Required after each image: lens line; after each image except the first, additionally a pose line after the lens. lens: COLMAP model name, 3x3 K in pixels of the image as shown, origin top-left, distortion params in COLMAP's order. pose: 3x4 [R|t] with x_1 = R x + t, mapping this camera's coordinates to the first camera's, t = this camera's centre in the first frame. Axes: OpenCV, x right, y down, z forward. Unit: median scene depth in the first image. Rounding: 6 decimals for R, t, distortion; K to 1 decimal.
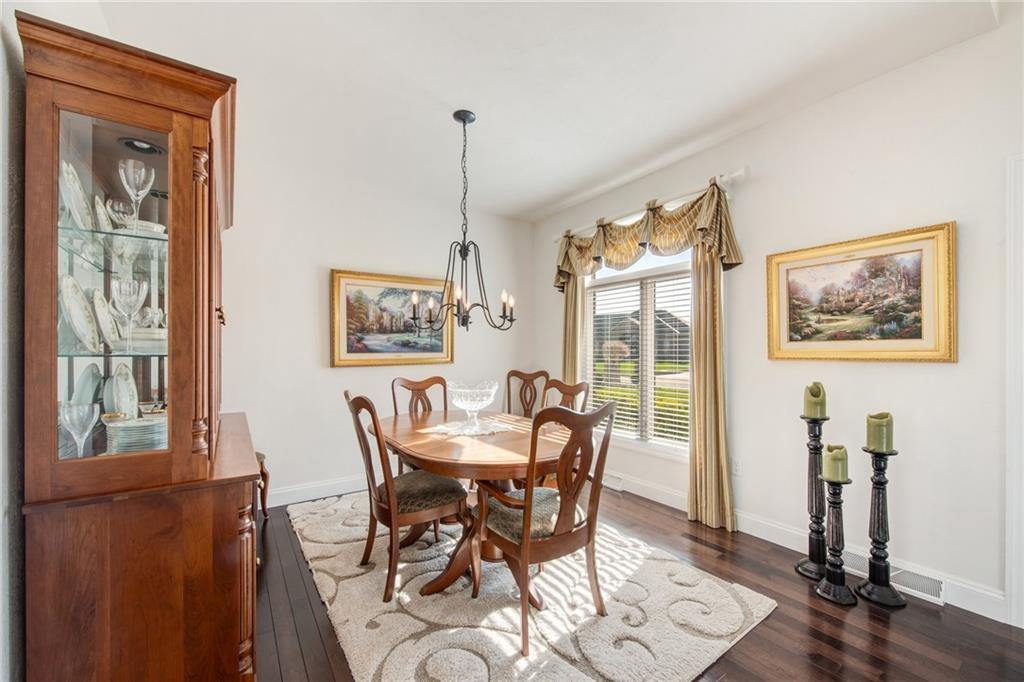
lens RADIAL K [[402.6, 0, 511.1], [0, 402.6, 350.3], [0, 0, 1]] dist [-0.000119, -0.000007]
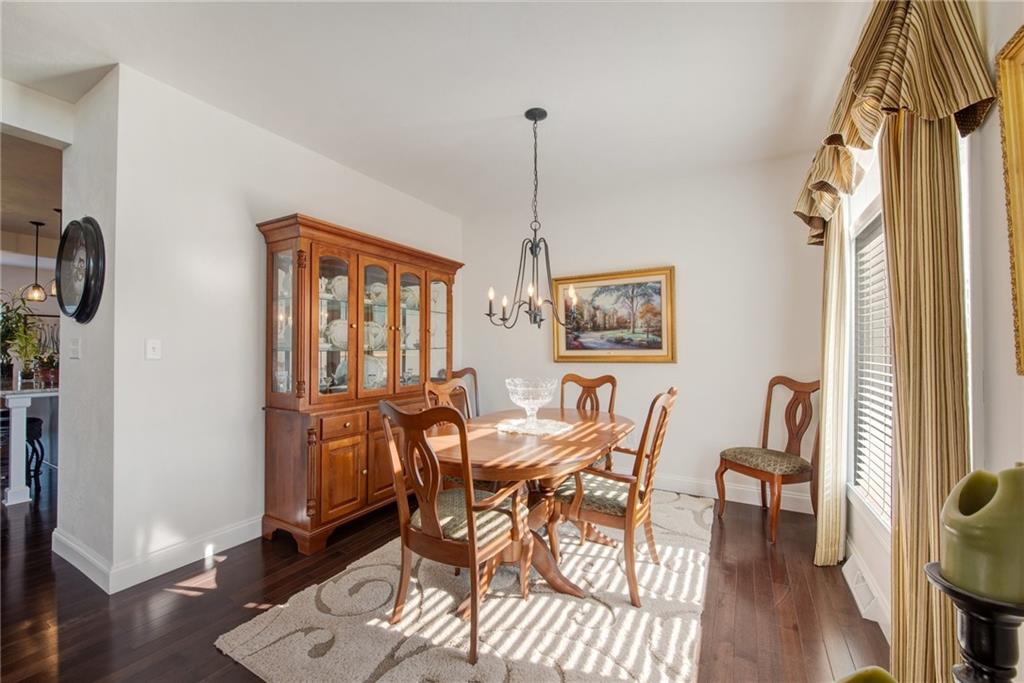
lens RADIAL K [[406.8, 0, 516.9], [0, 406.8, 343.0], [0, 0, 1]] dist [-0.000921, -0.000037]
pose [[0.438662, -0.014016, -0.898543, 0.544611], [0.000609, 0.999883, -0.015299, 0.004533], [0.898652, 0.006164, 0.438620, 0.368482]]
